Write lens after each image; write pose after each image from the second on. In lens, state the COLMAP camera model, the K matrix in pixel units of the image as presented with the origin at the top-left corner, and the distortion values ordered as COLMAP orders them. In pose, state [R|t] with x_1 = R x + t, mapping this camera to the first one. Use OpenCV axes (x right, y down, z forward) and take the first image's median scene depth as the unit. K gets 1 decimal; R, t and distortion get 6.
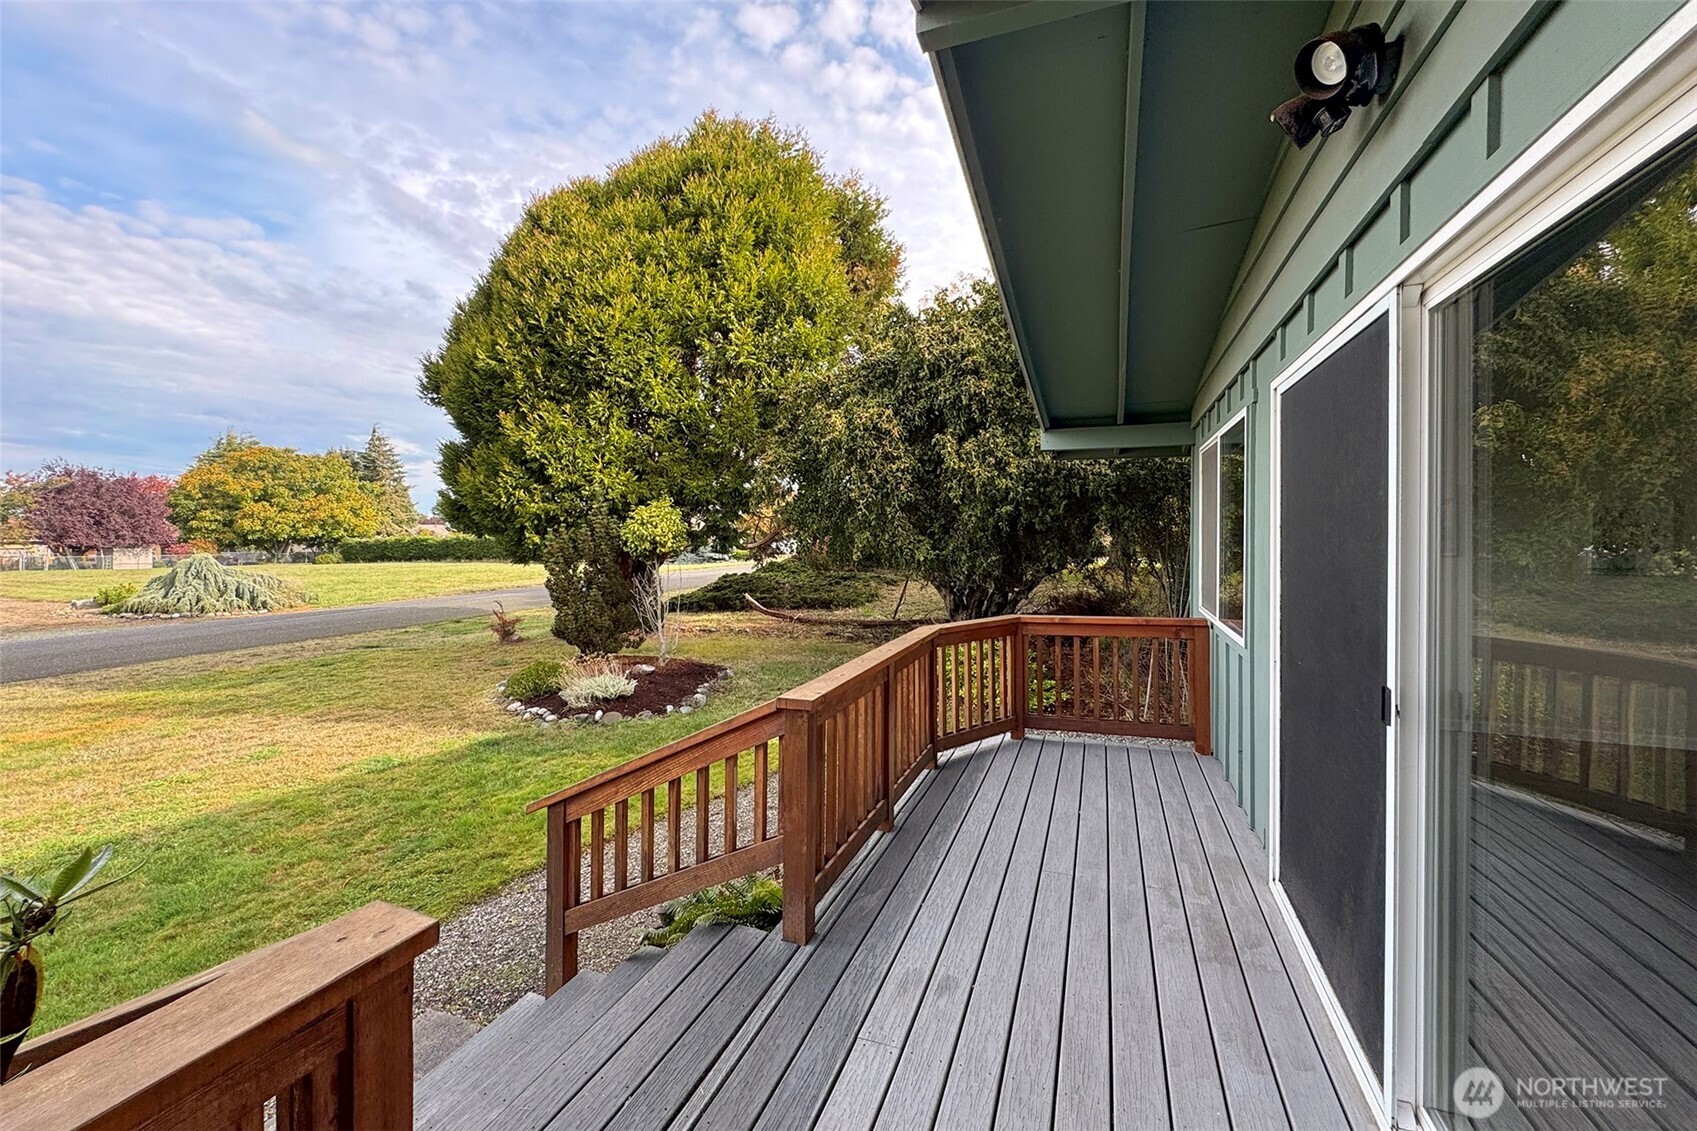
lens RADIAL K [[681.8, 0, 851.8], [0, 681.8, 543.4], [0, 0, 1]] dist [0.000401, 0.000009]
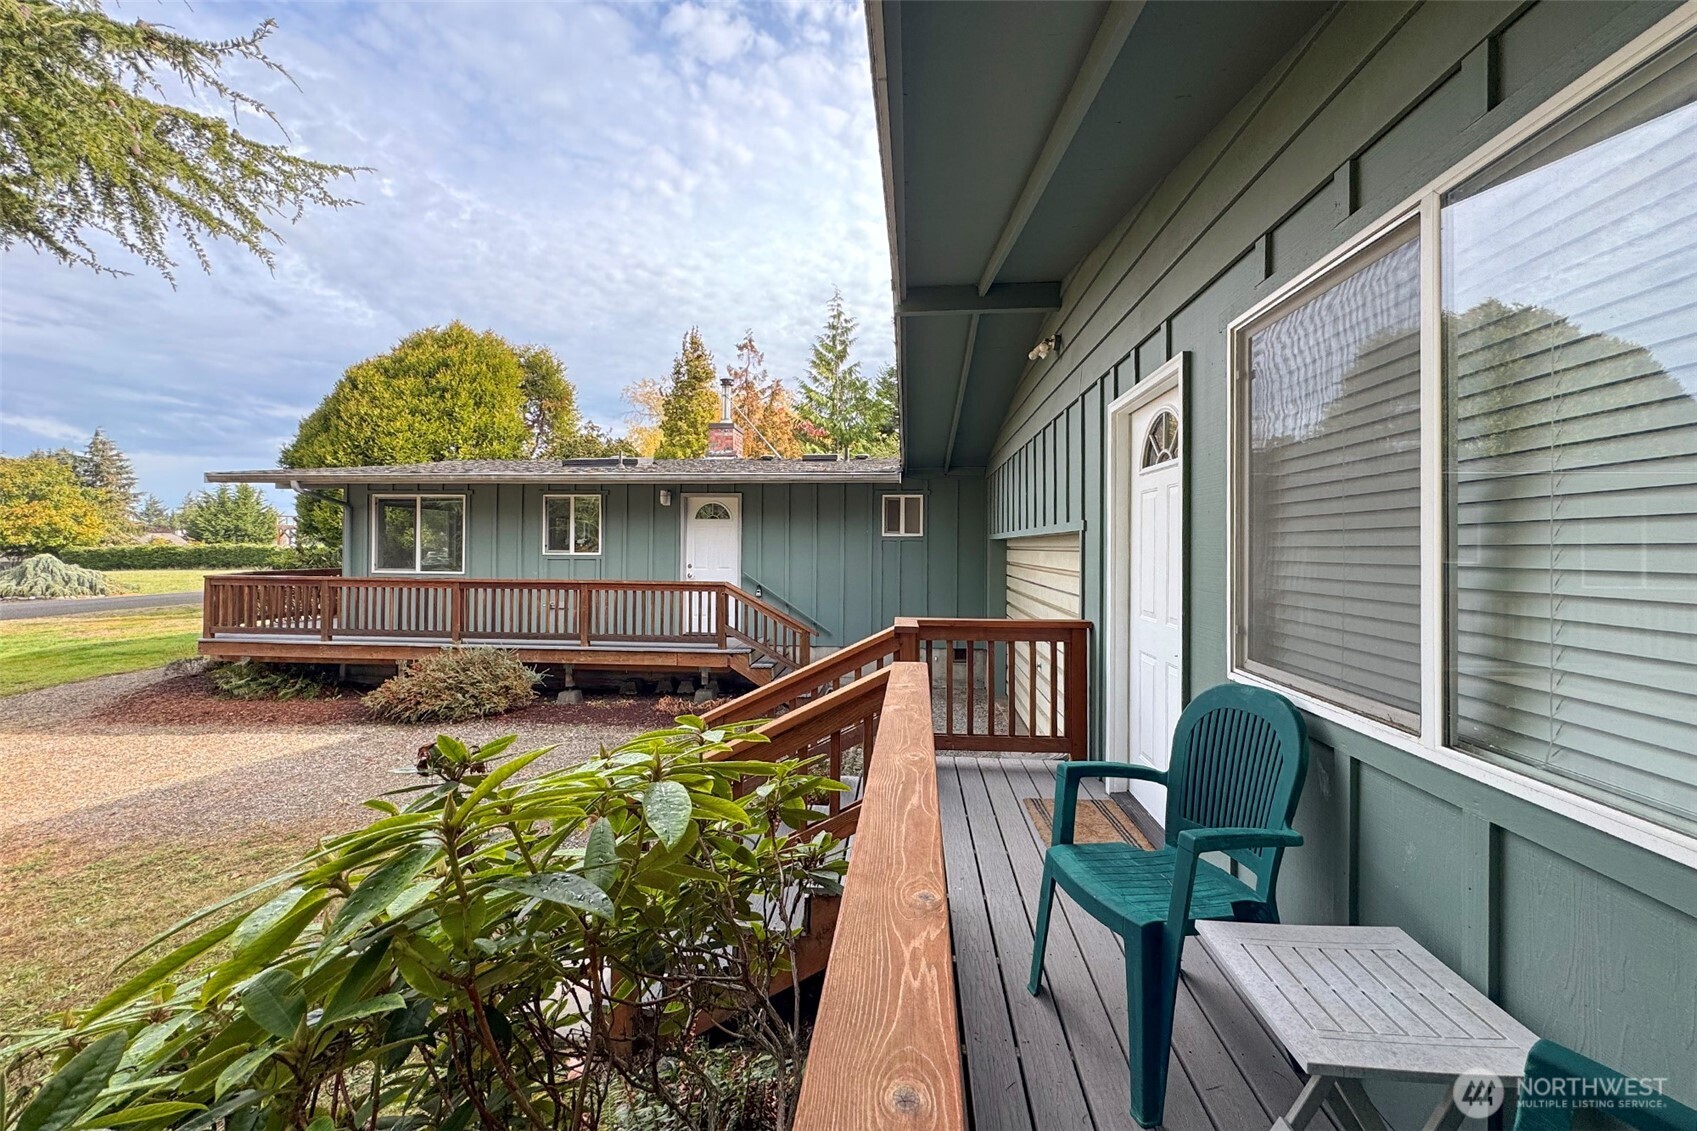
lens RADIAL K [[681.8, 0, 851.8], [0, 681.8, 543.4], [0, 0, 1]] dist [0.000401, 0.000009]
pose [[0.963292, 0.007053, 0.268364, 0.242700], [-0.001728, 0.999797, -0.020075, 0.018807], [-0.268451, 0.018875, 0.963109, -0.775315]]
